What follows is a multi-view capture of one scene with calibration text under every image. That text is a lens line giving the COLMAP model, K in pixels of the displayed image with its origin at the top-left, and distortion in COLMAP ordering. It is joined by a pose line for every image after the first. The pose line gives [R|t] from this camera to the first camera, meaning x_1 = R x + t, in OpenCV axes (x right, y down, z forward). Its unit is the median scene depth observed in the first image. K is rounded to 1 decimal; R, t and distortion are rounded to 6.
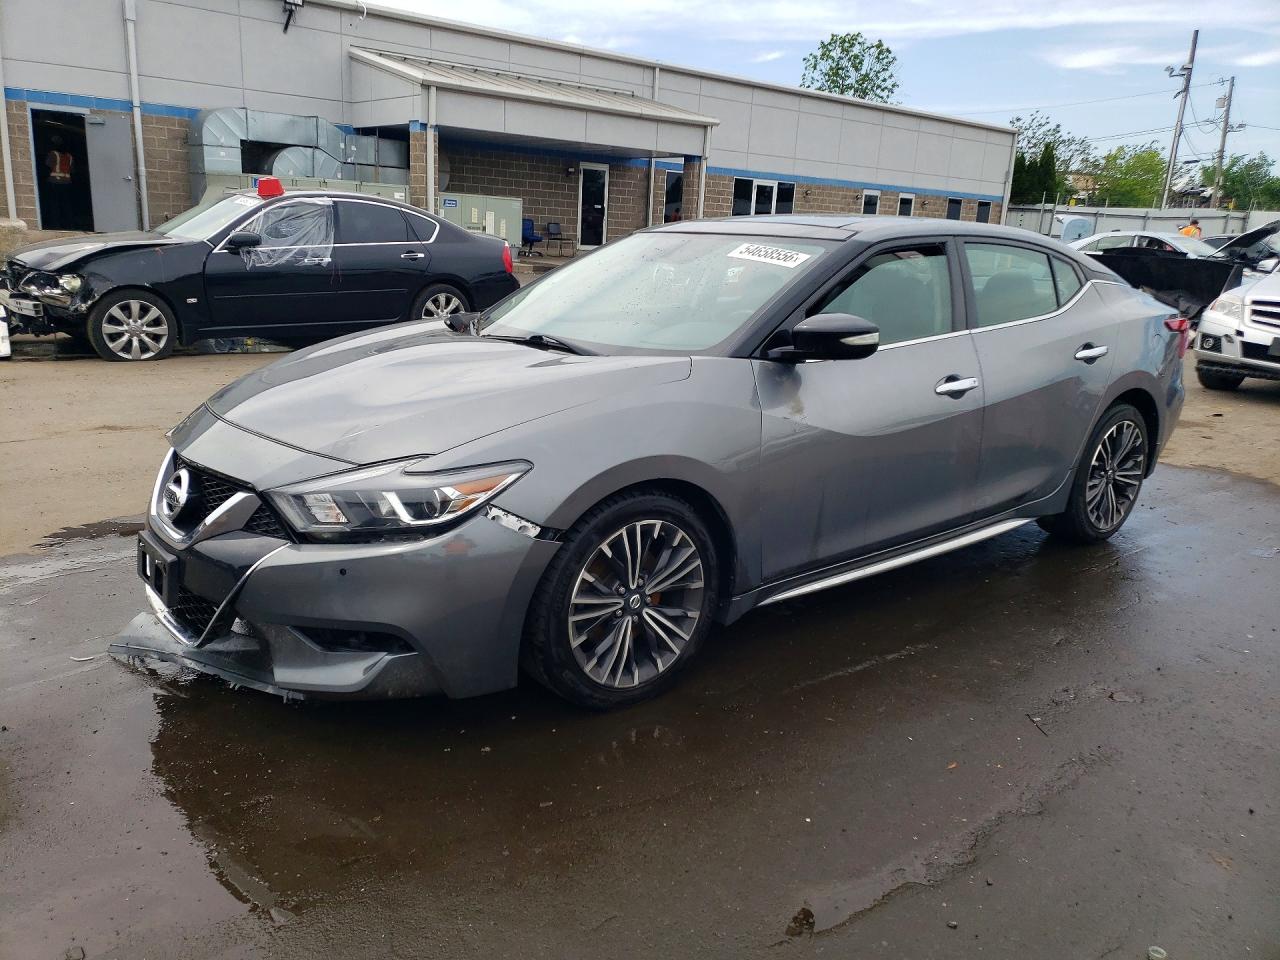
lens RADIAL K [[1017.7, 0, 637.2], [0, 1017.7, 485.7], [0, 0, 1]] dist [0.077303, -0.040730]
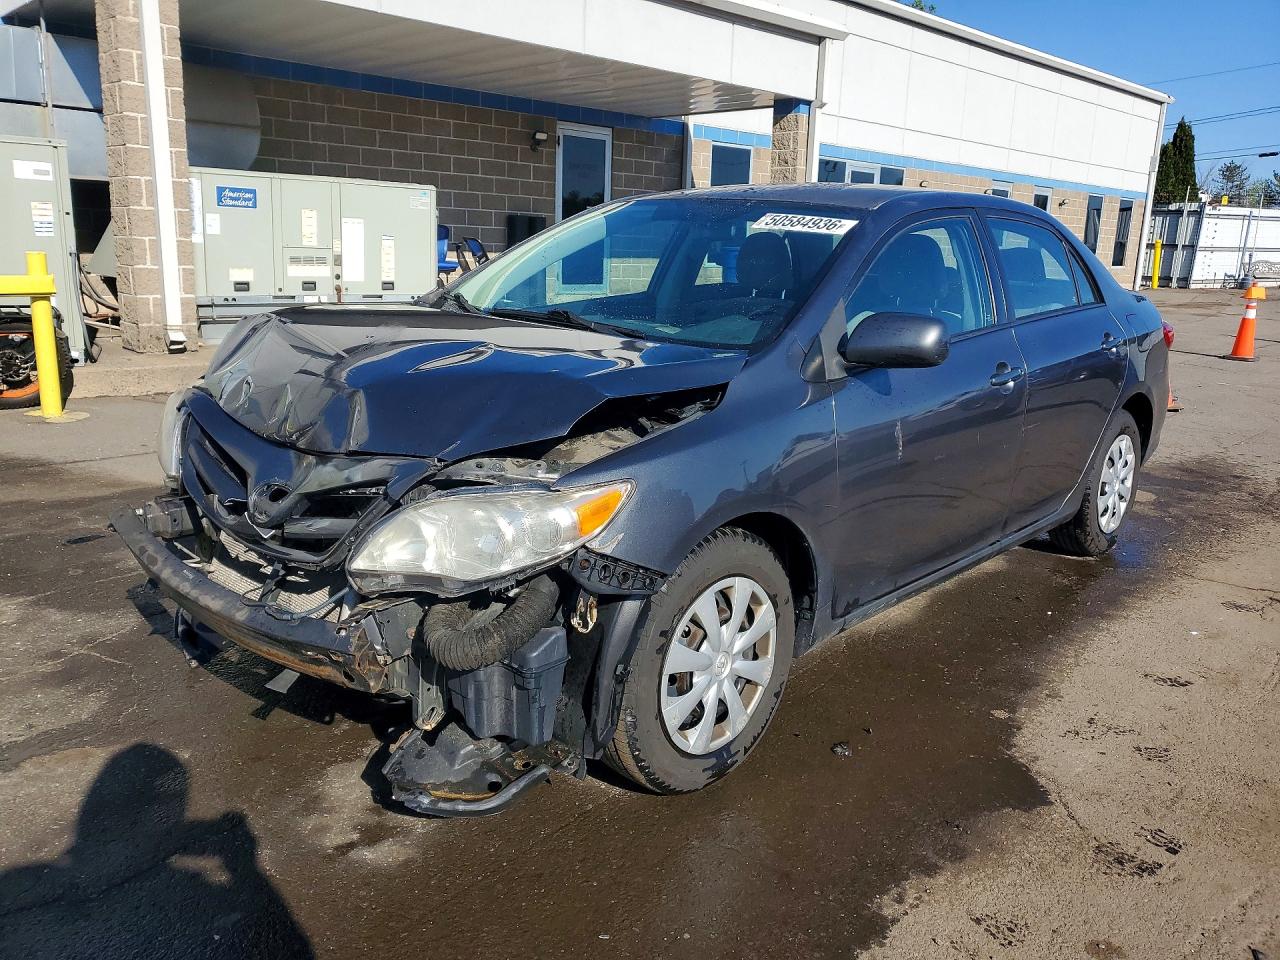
lens RADIAL K [[1017.7, 0, 635.9], [0, 1017.7, 479.3], [0, 0, 1]] dist [0.077303, -0.040730]
pose [[0.998512, -0.026858, 0.047466, -0.045163], [0.027845, 0.999407, -0.020251, -0.126895], [-0.046894, 0.021542, 0.998668, 0.490304]]
